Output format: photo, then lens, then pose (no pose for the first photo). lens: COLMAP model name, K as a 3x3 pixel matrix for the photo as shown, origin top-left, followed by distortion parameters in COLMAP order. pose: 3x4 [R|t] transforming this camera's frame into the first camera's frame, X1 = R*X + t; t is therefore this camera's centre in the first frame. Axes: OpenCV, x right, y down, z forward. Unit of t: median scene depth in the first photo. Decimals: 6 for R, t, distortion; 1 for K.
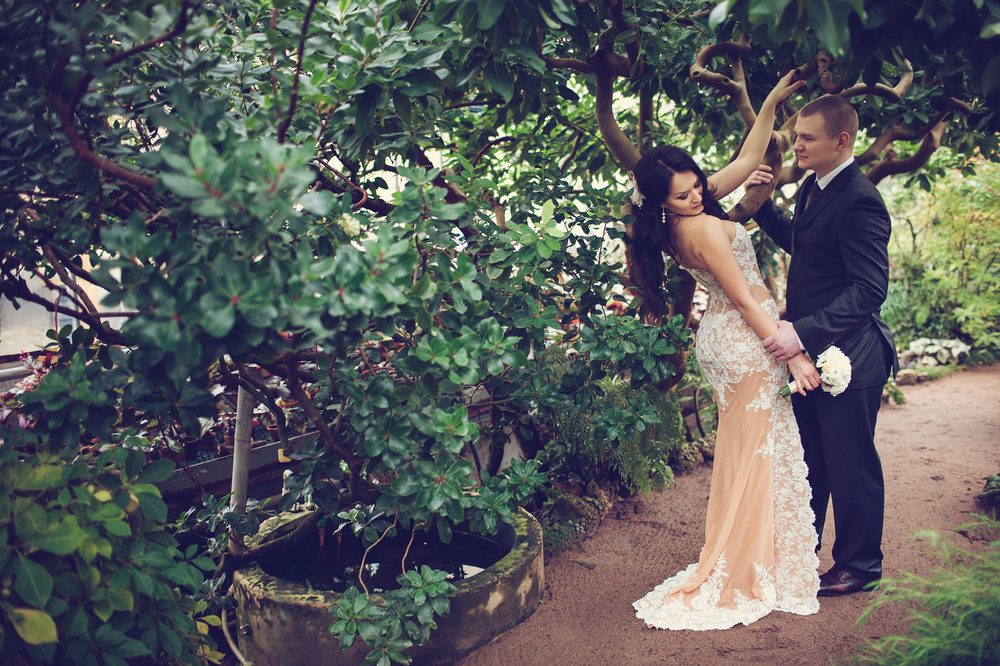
lens RADIAL K [[980.7, 0, 500.0], [0, 980.7, 333.0], [0, 0, 1]] dist [-0.108957, 0.136032]
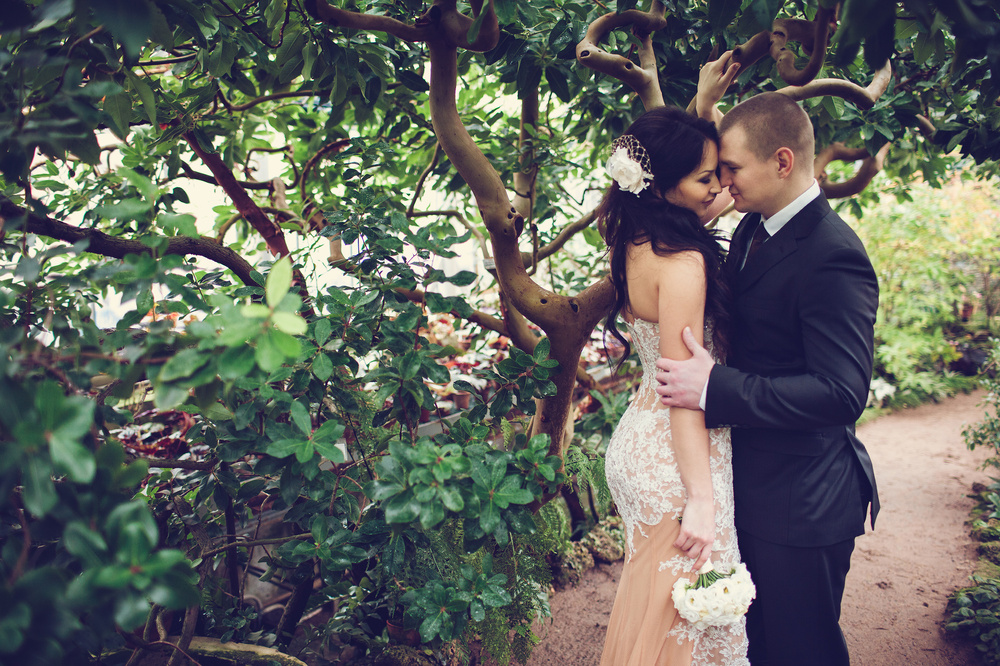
lens RADIAL K [[980.7, 0, 500.0], [0, 980.7, 333.0], [0, 0, 1]] dist [-0.108957, 0.136032]
pose [[0.995578, 0.019511, 0.091890, 0.061163], [-0.019009, 0.999799, -0.006338, -0.048811], [-0.091995, 0.004563, 0.995749, 0.240389]]
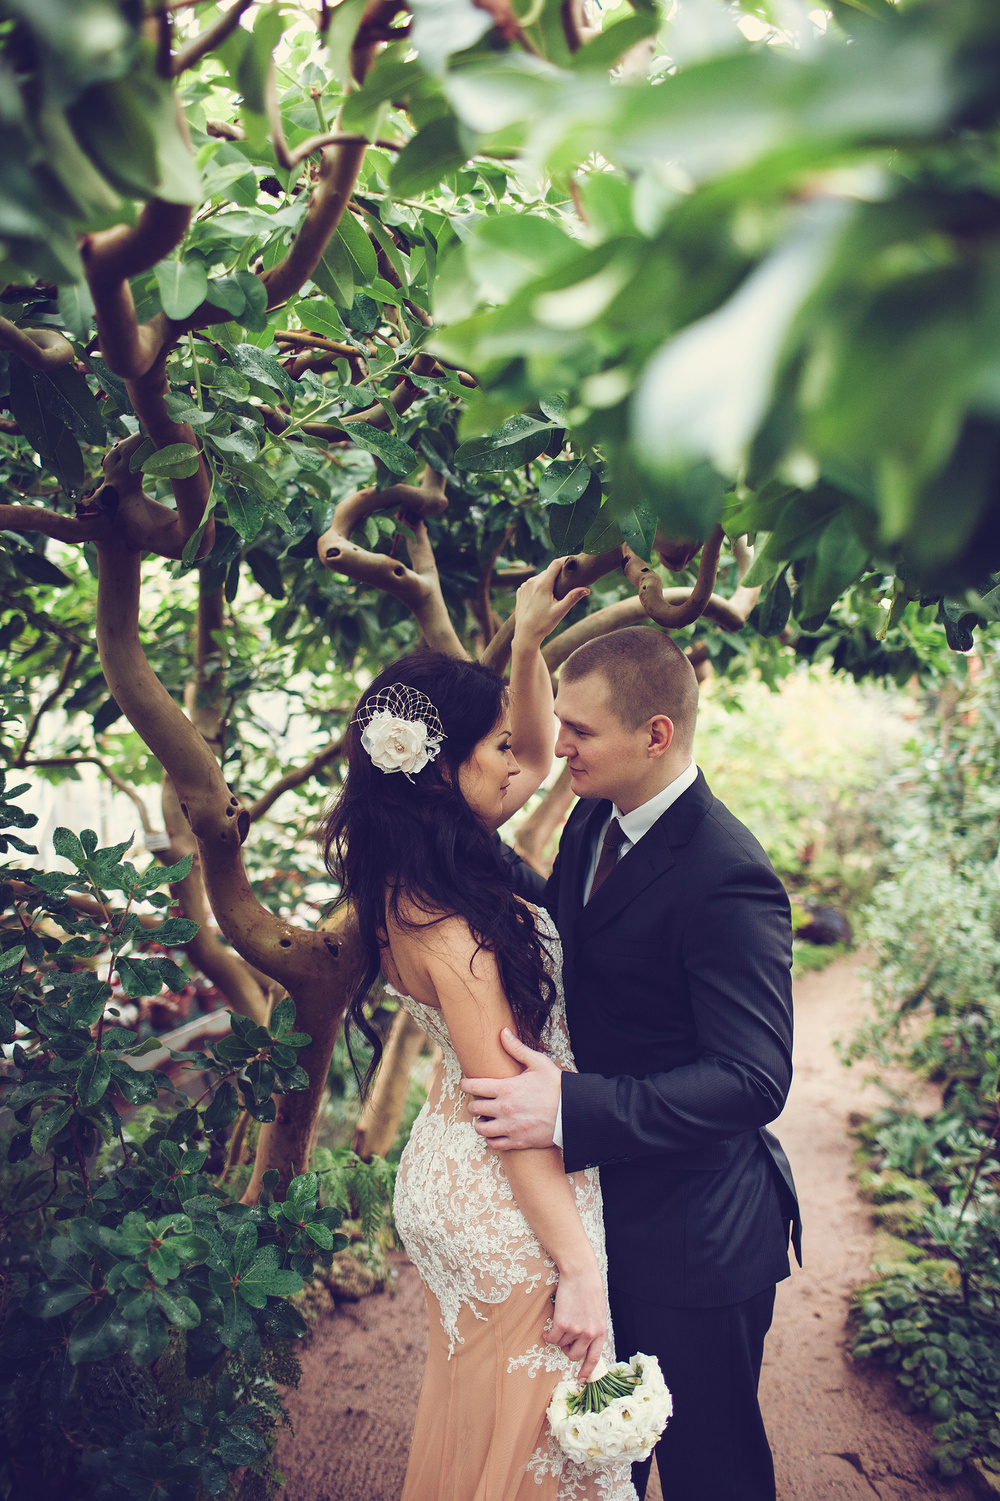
lens RADIAL K [[1472.1, 0, 500.0], [0, 1472.1, 750.5], [0, 0, 1]] dist [-0.108957, 0.136032]
pose [[0.940163, 0.012679, 0.340489, 0.034106], [0.021715, 0.995046, -0.097015, -0.080114], [-0.340032, 0.098604, 0.935230, 0.258662]]
